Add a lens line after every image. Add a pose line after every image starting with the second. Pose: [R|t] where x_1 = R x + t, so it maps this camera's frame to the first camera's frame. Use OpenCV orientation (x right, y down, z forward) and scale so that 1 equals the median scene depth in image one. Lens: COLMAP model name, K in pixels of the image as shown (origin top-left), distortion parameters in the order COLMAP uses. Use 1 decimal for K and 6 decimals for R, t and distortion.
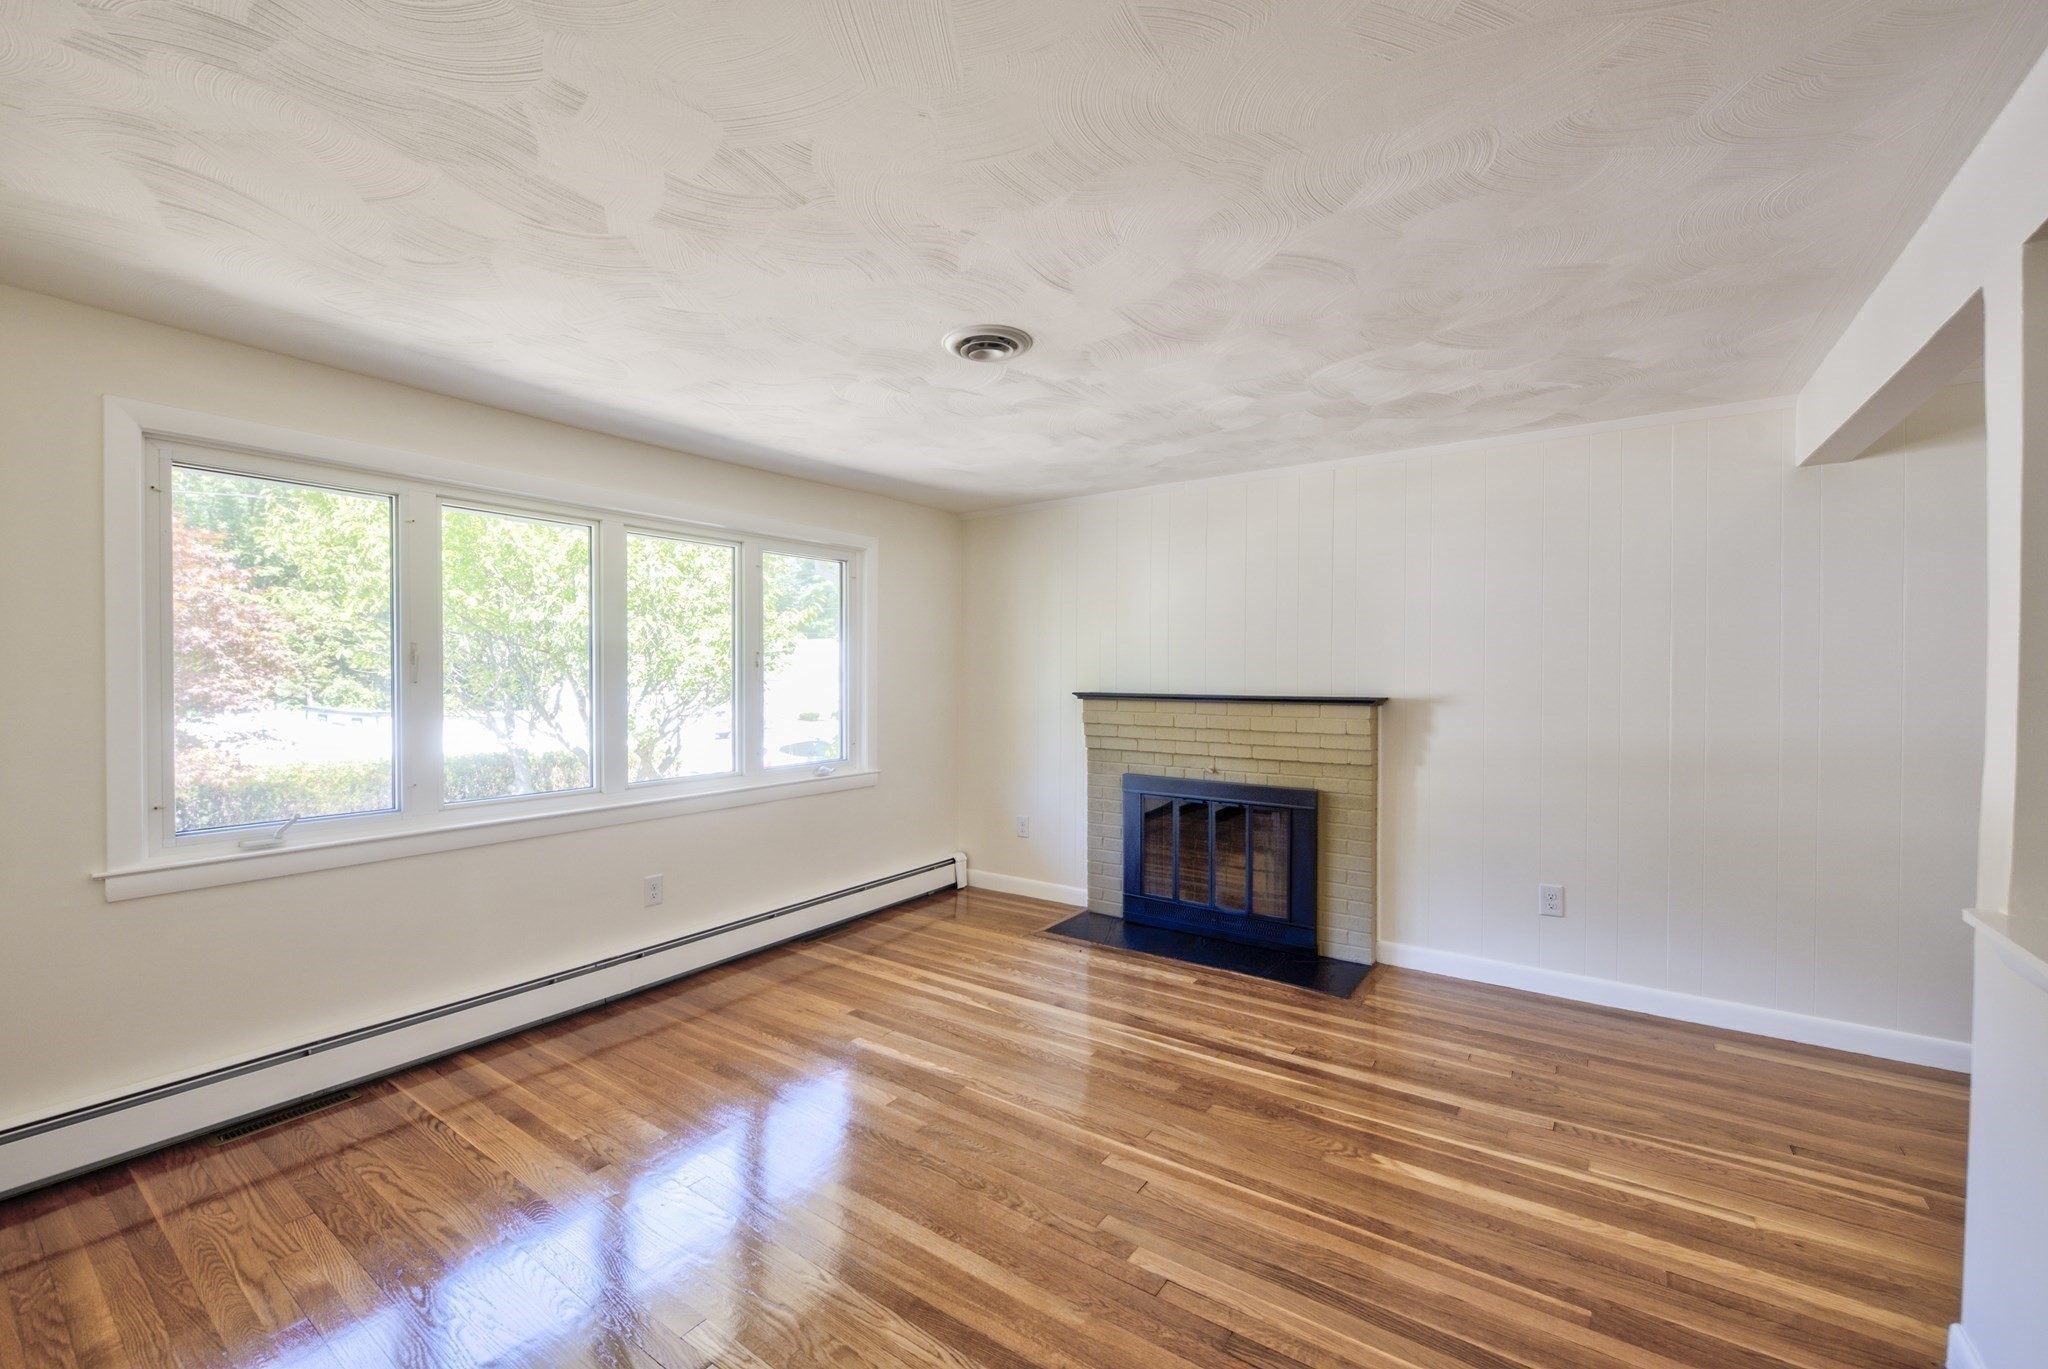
lens RADIAL K [[829.6, 0, 1015.5], [0, 829.6, 683.9], [0, 0, 1]] dist [-0.002435, -0.000811]
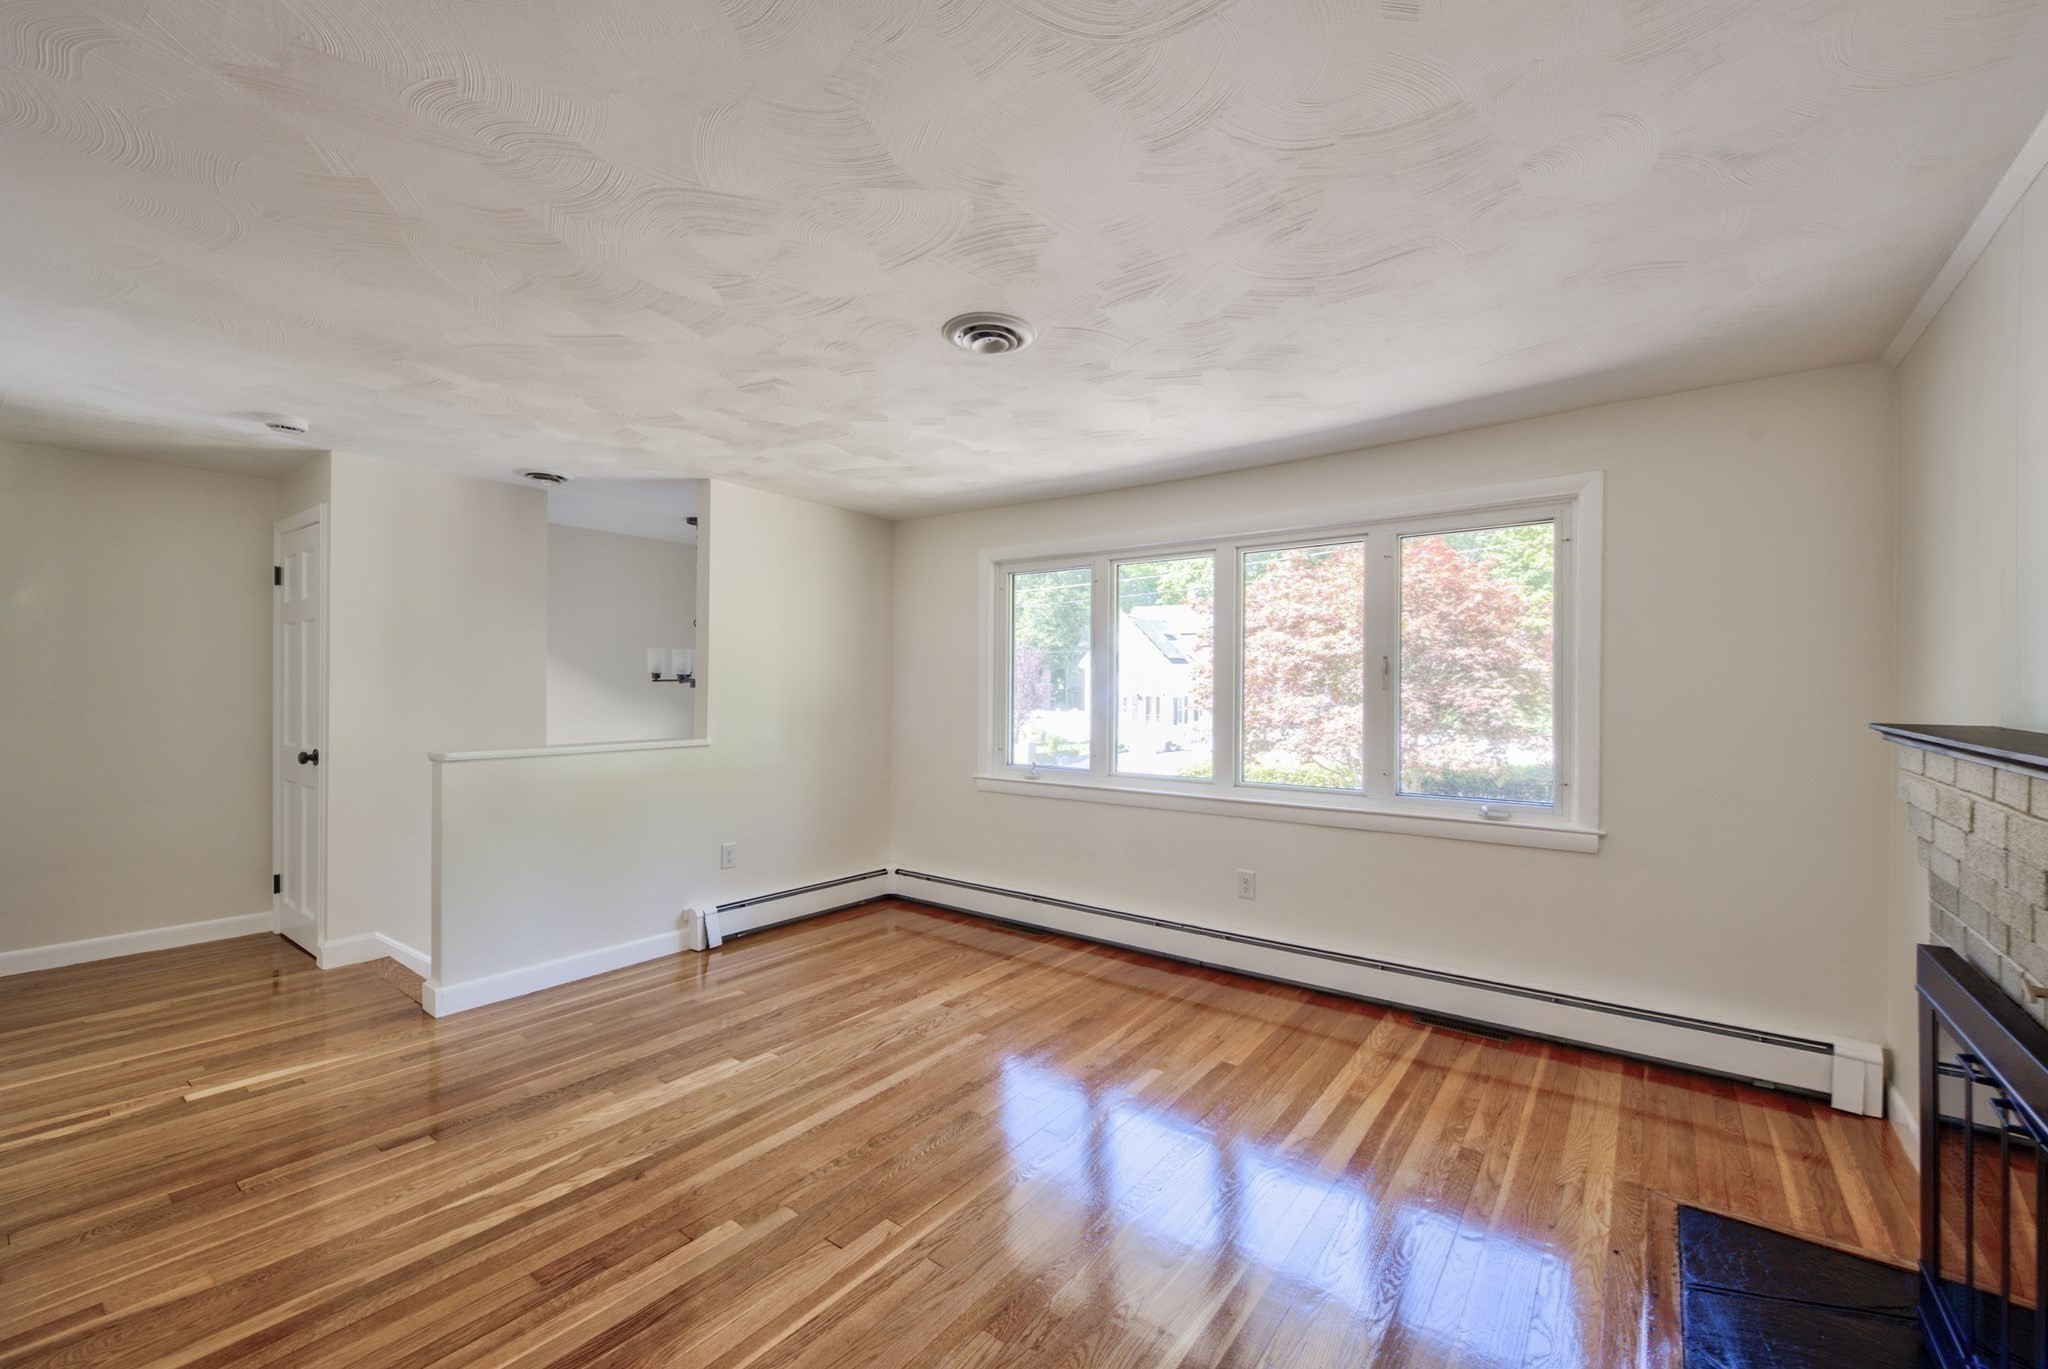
lens RADIAL K [[829.6, 0, 1023.1], [0, 829.6, 688.0], [0, 0, 1]] dist [-0.002435, -0.000811]
pose [[-0.033407, 0.001762, -0.999440, 0.634209], [-0.014805, 0.999888, 0.002258, -0.002770], [0.999332, 0.014872, -0.033377, 0.743019]]
